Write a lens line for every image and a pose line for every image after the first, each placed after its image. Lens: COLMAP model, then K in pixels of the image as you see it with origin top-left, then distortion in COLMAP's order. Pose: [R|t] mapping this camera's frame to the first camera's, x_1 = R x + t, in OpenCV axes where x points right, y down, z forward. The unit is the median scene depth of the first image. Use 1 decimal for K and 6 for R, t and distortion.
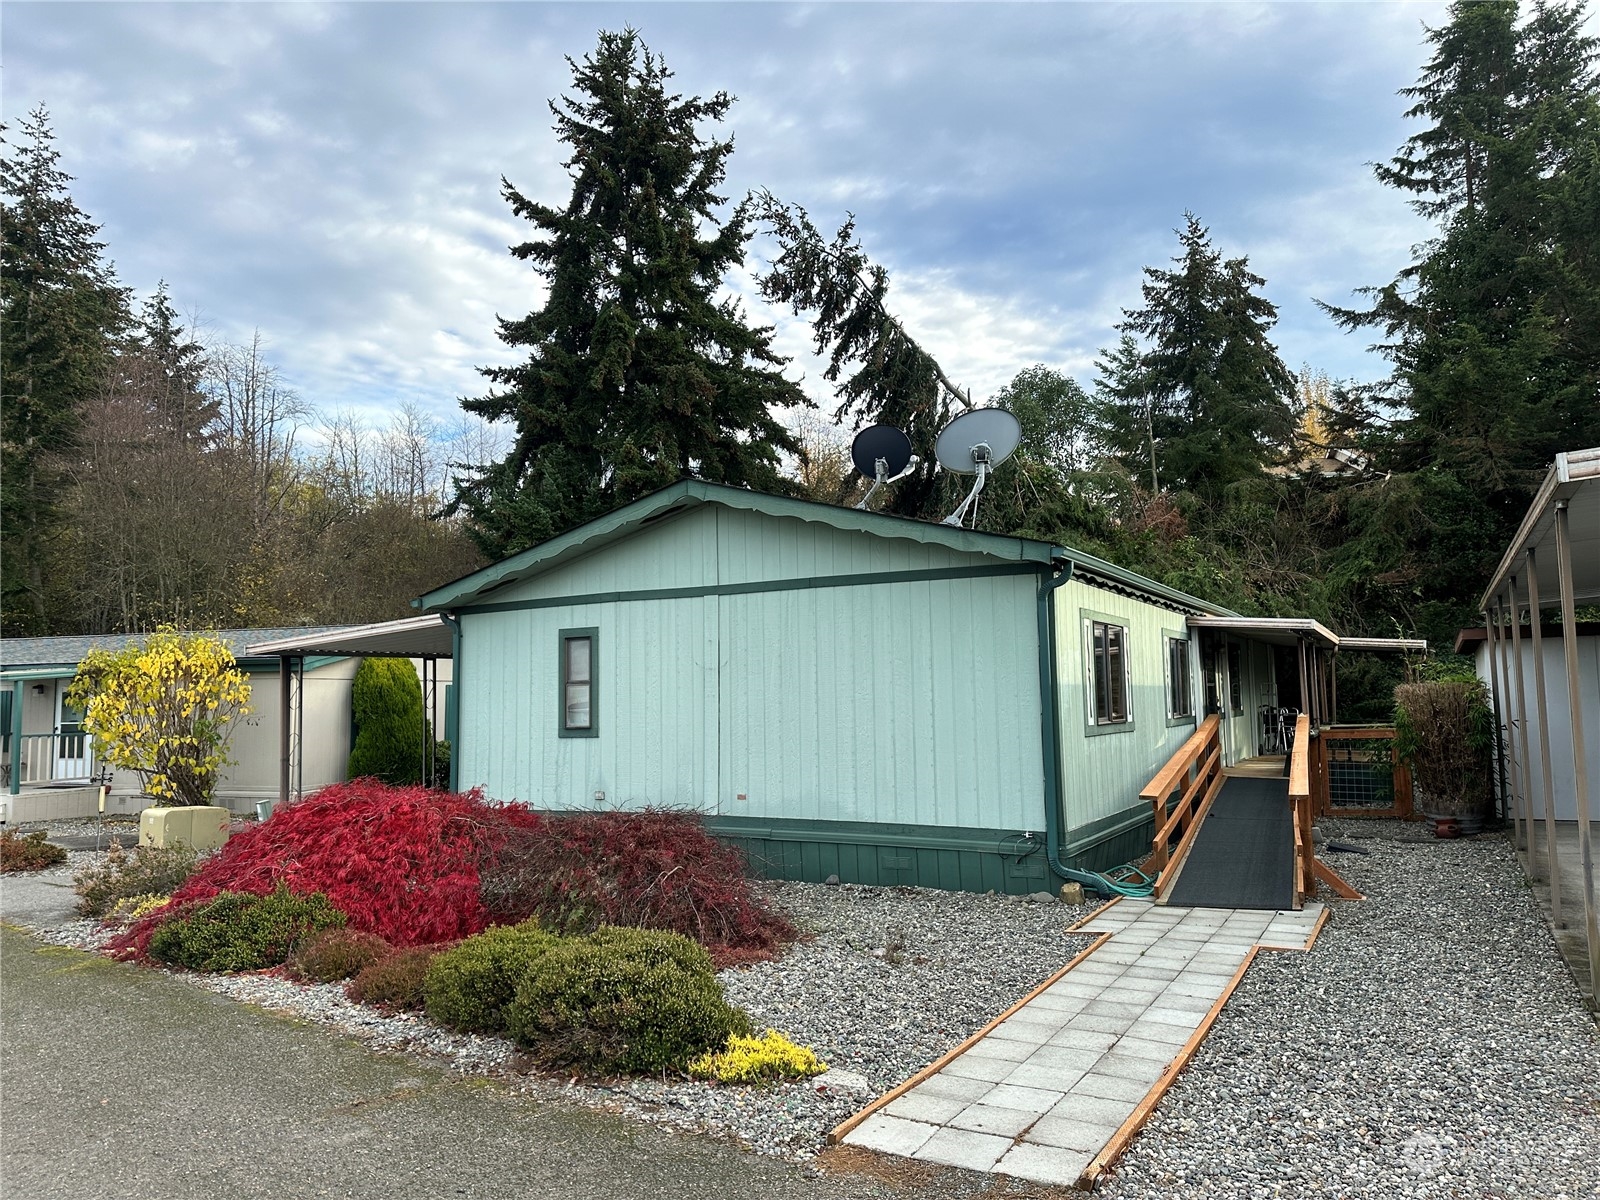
lens RADIAL K [[1161.4, 0, 802.4], [0, 1161.4, 598.0], [0, 0, 1]] dist [-0.005242, -0.001903]
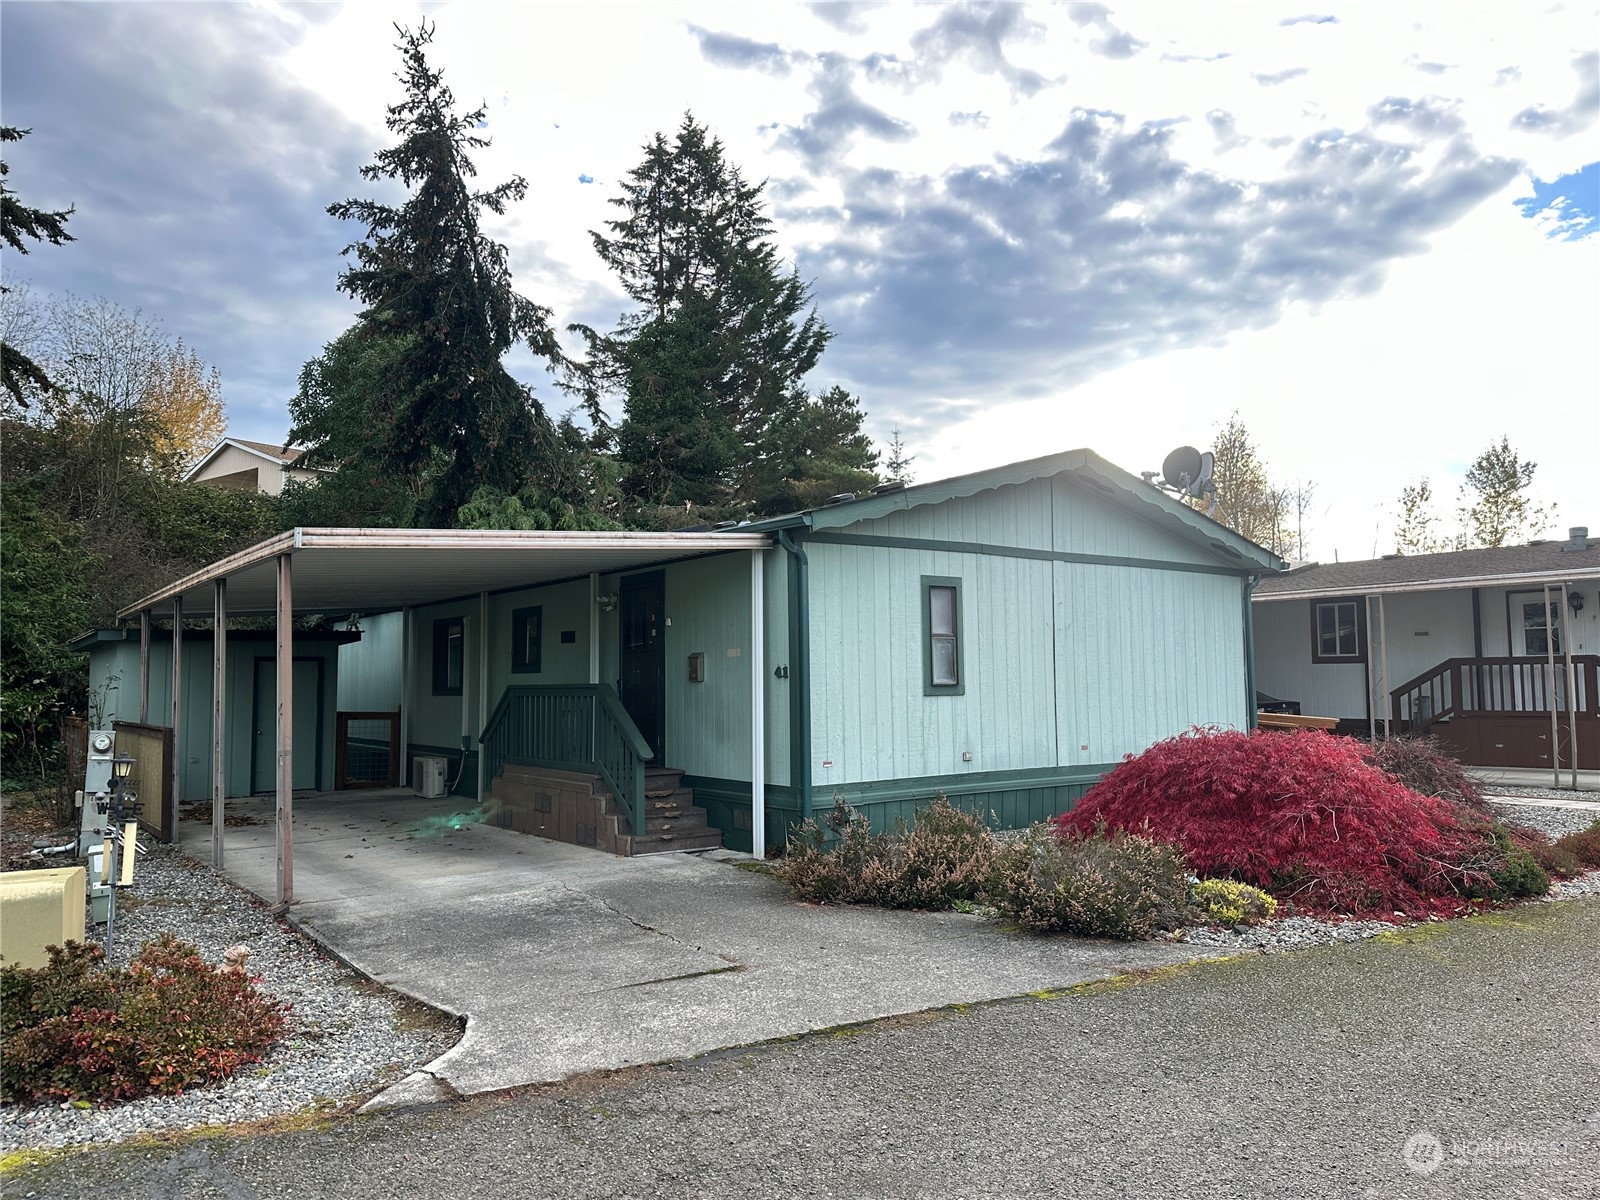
lens RADIAL K [[1161.4, 0, 801.7], [0, 1161.4, 602.2], [0, 0, 1]] dist [-0.005242, -0.001903]
pose [[0.433459, 0.080971, 0.897528, -1.063276], [-0.076742, 0.995654, -0.052761, 0.102885], [-0.897900, -0.046008, 0.437790, 0.696881]]
